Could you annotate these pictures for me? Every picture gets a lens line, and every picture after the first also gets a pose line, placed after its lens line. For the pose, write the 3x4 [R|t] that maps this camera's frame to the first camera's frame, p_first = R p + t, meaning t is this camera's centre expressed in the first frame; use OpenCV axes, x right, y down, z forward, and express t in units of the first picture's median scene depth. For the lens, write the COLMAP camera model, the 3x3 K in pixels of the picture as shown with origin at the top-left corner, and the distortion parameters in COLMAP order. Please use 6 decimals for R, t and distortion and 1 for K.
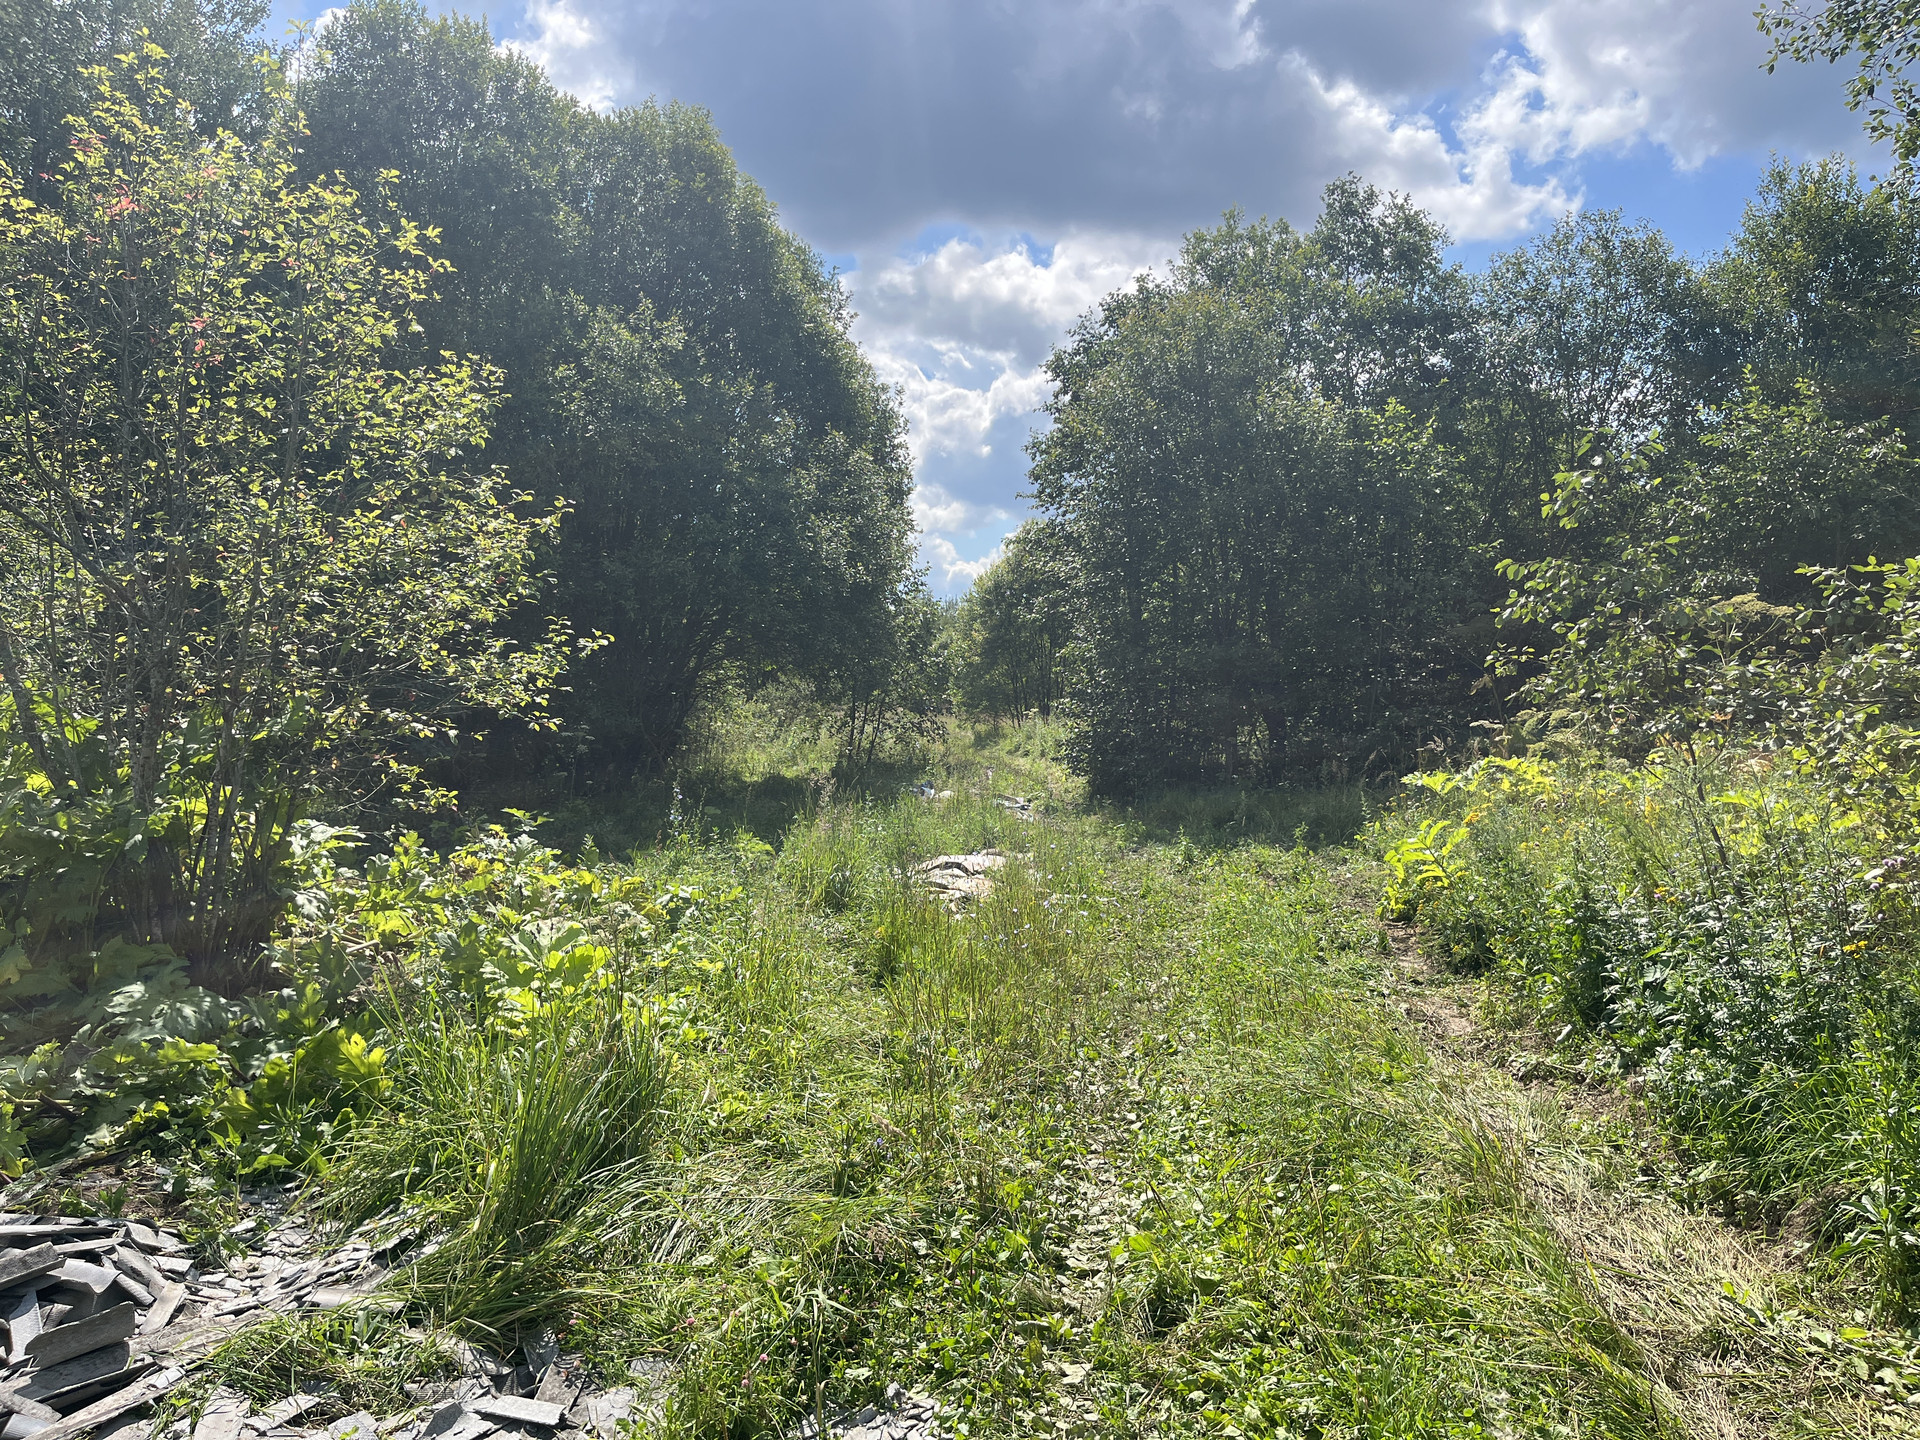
lens RADIAL K [[1450.3, 0, 979.4], [0, 1450.3, 714.7], [0, 0, 1]] dist [0.061245, -0.079056]
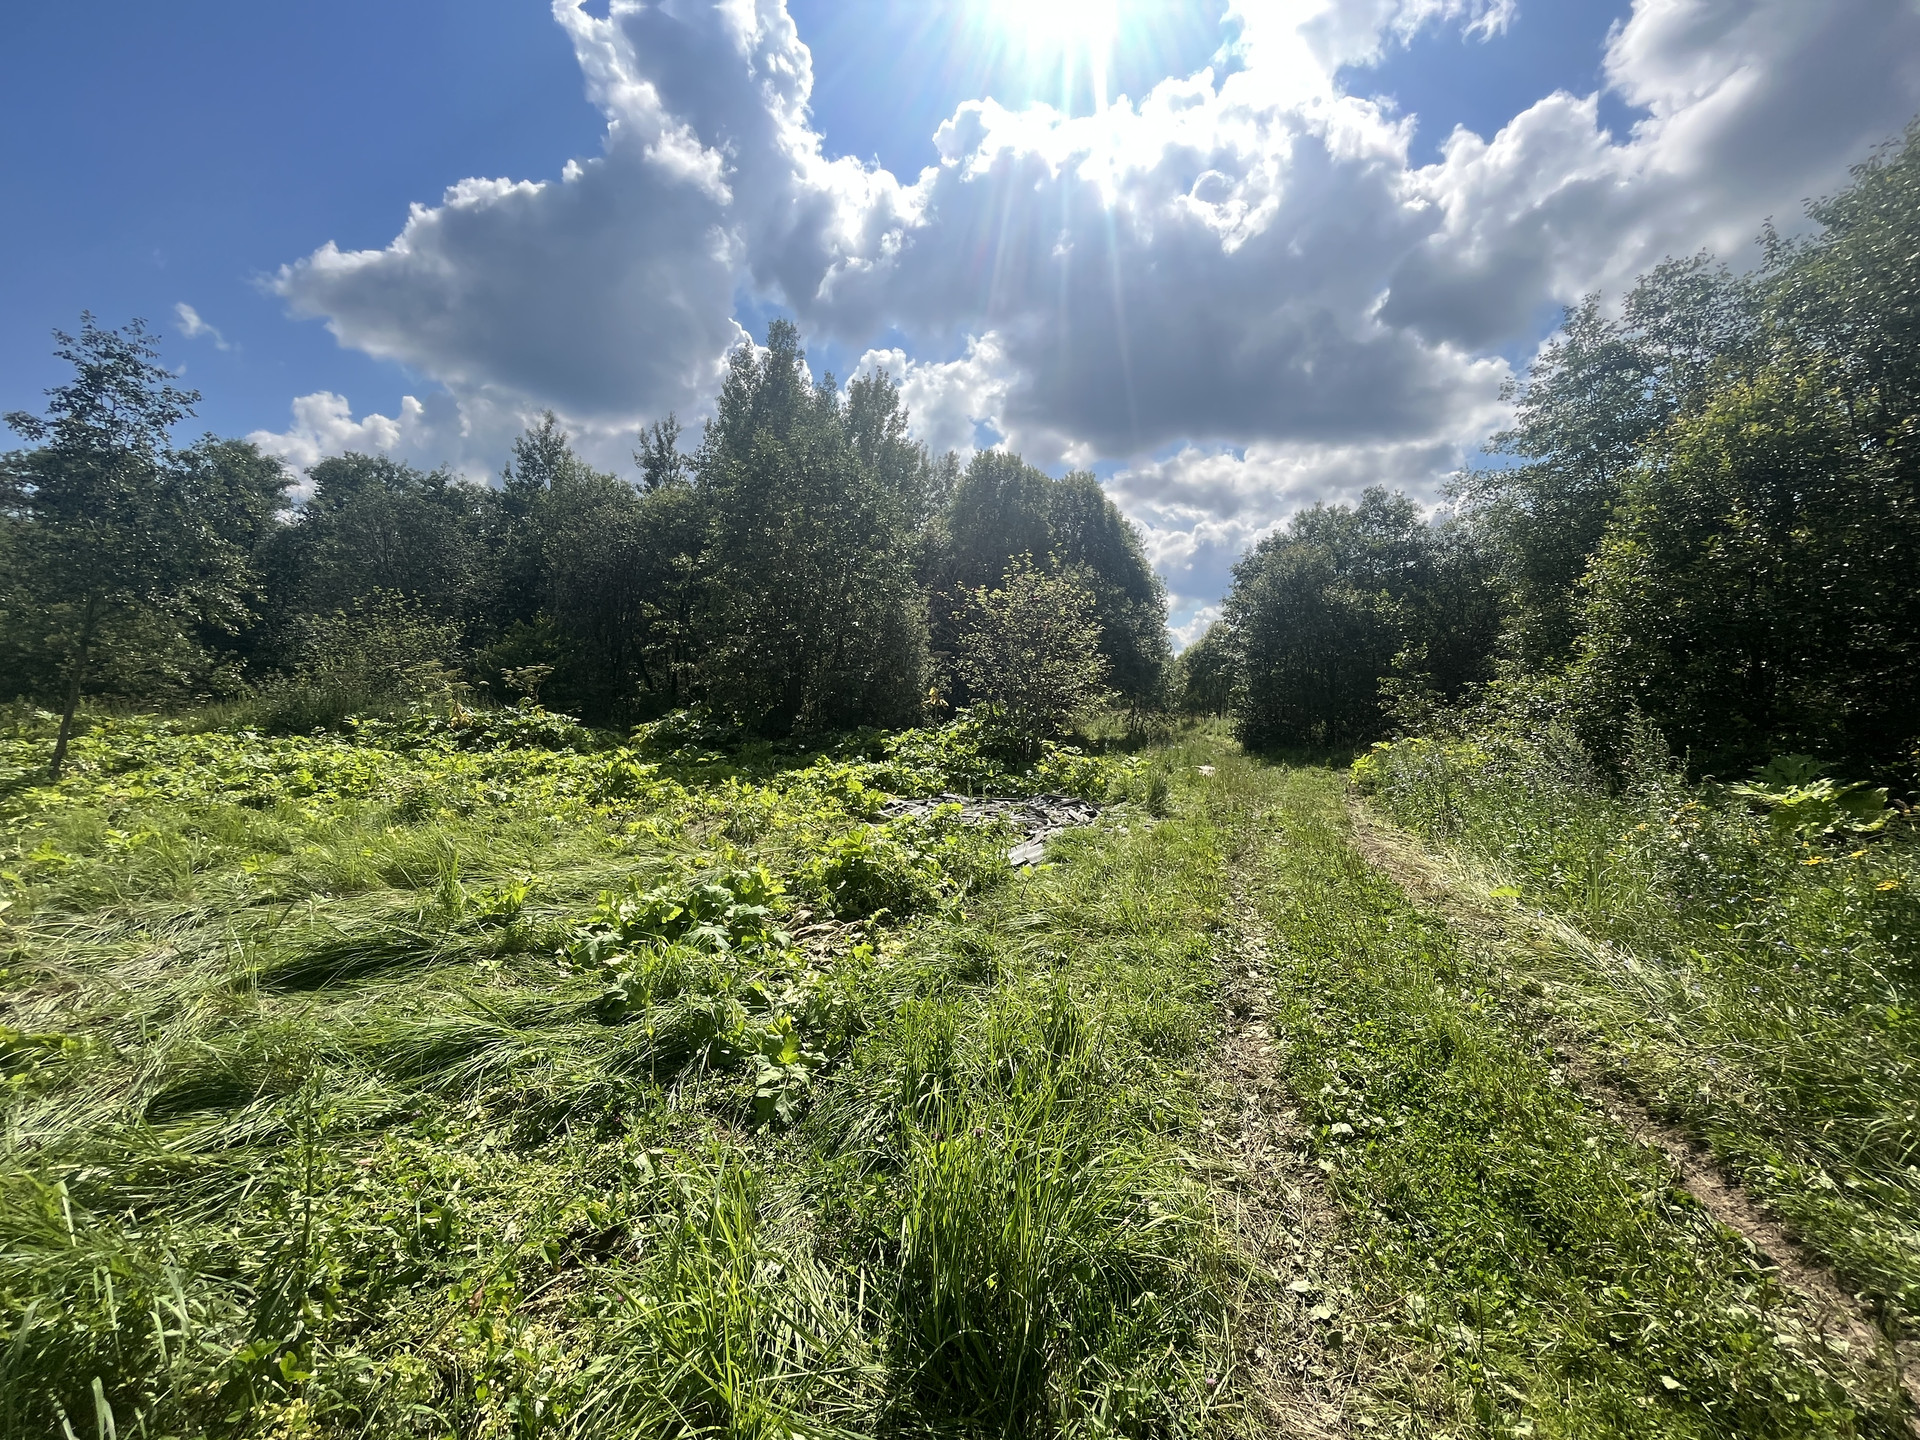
lens RADIAL K [[782.7, 0, 962.9], [0, 782.7, 716.6], [0, 0, 1]] dist [-0.003303, -0.000163]
pose [[0.965690, 0.034028, -0.257457, -0.041469], [-0.032224, 0.999418, 0.011226, 0.000607], [0.257689, -0.002544, 0.966225, -0.359043]]
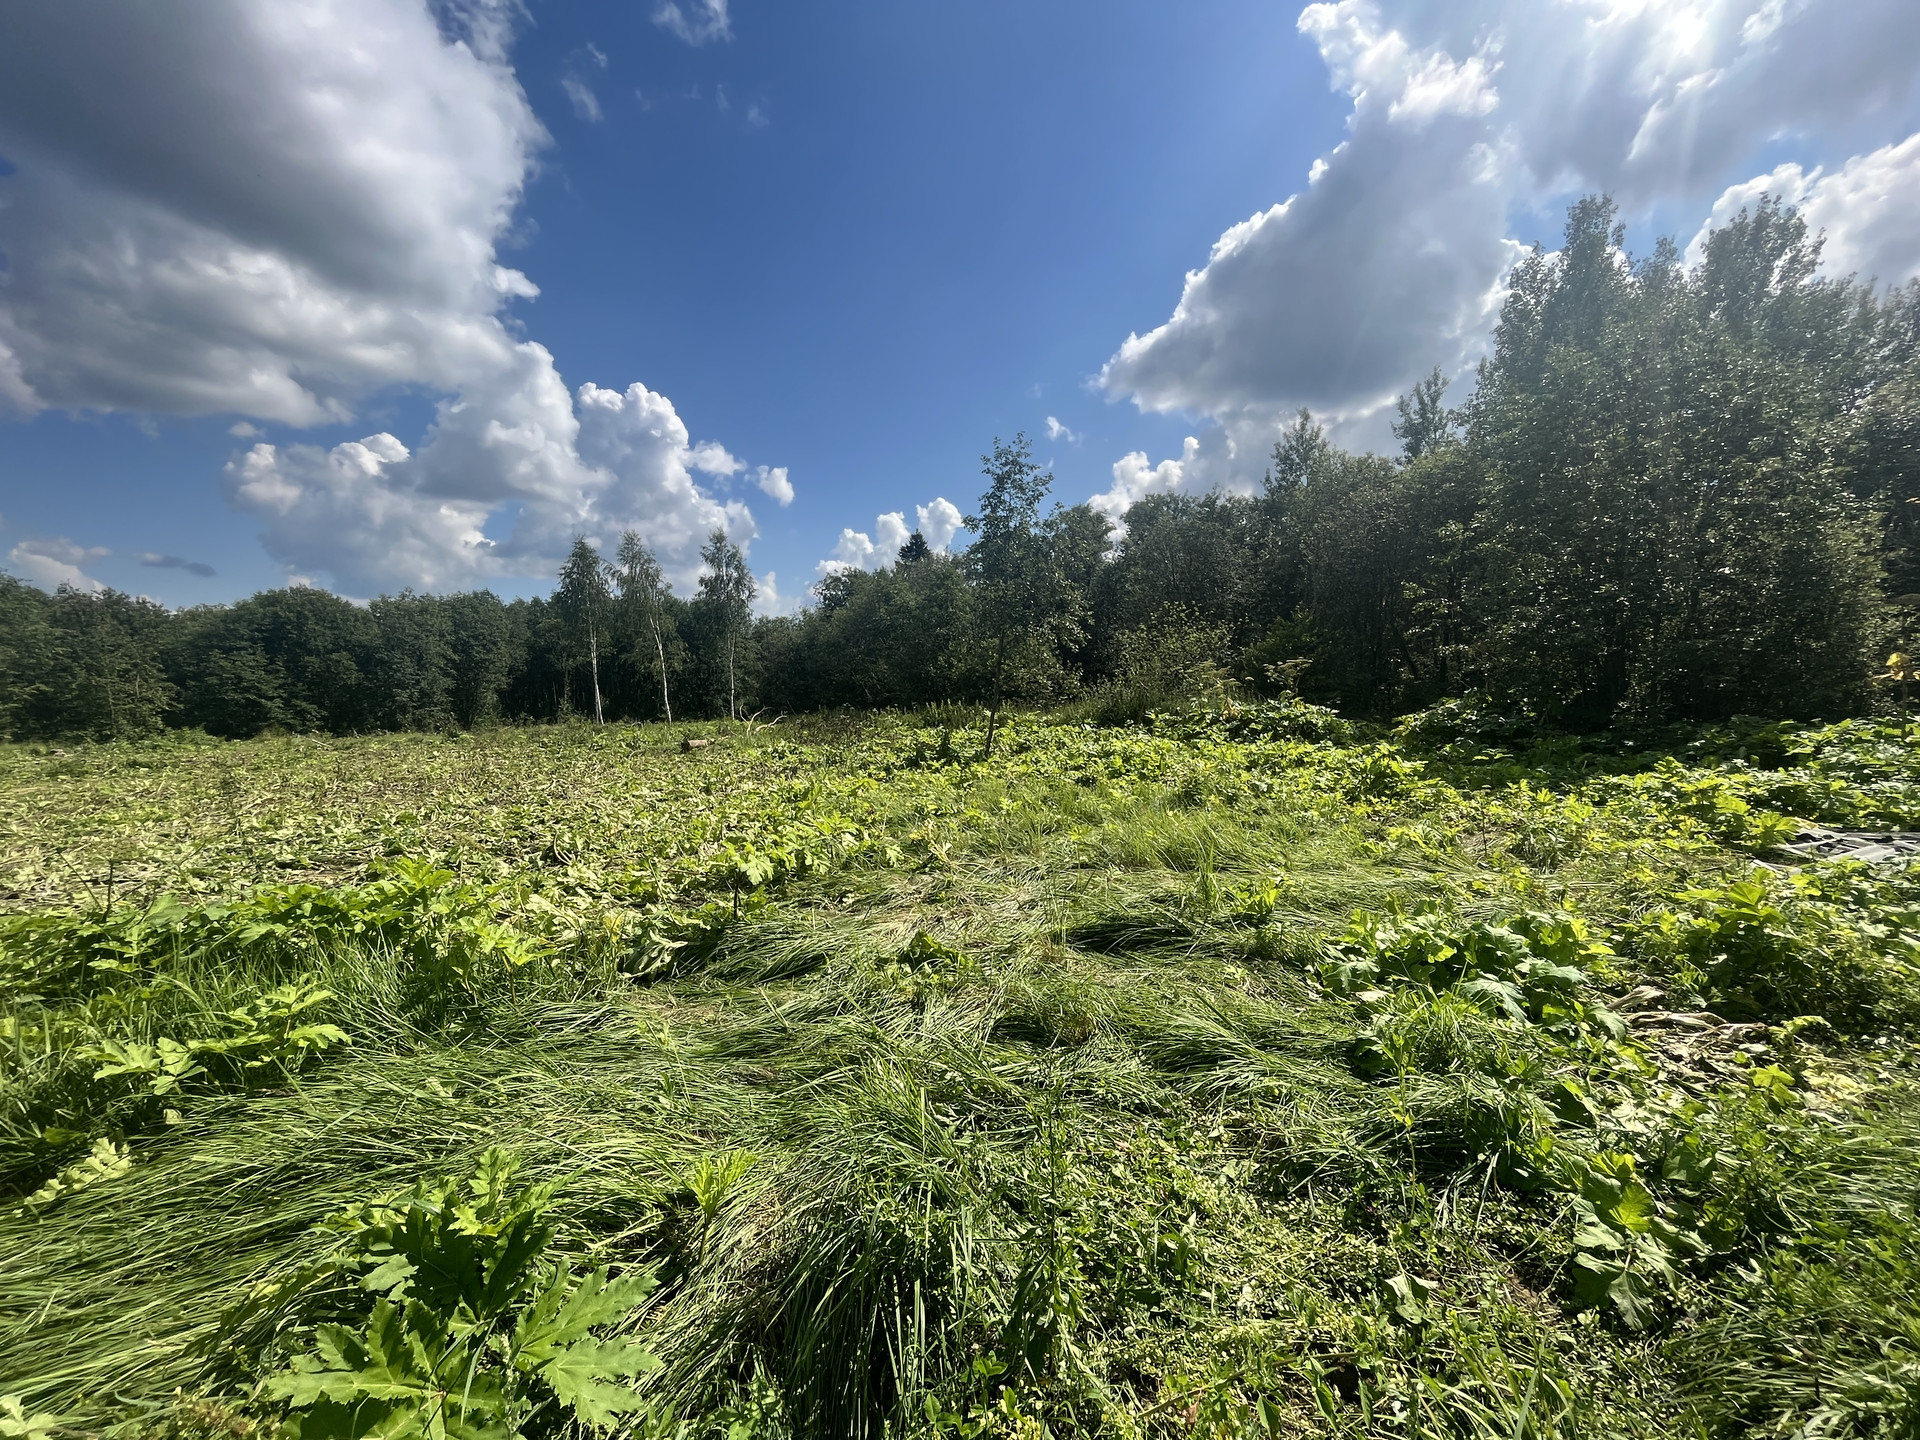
lens RADIAL K [[782.7, 0, 962.0], [0, 782.7, 718.0], [0, 0, 1]] dist [-0.003303, -0.000163]
pose [[0.393279, 0.031844, -0.918868, -0.052176], [0.007224, 0.999262, 0.037723, -0.000695], [0.919391, -0.021474, 0.392759, -0.343003]]
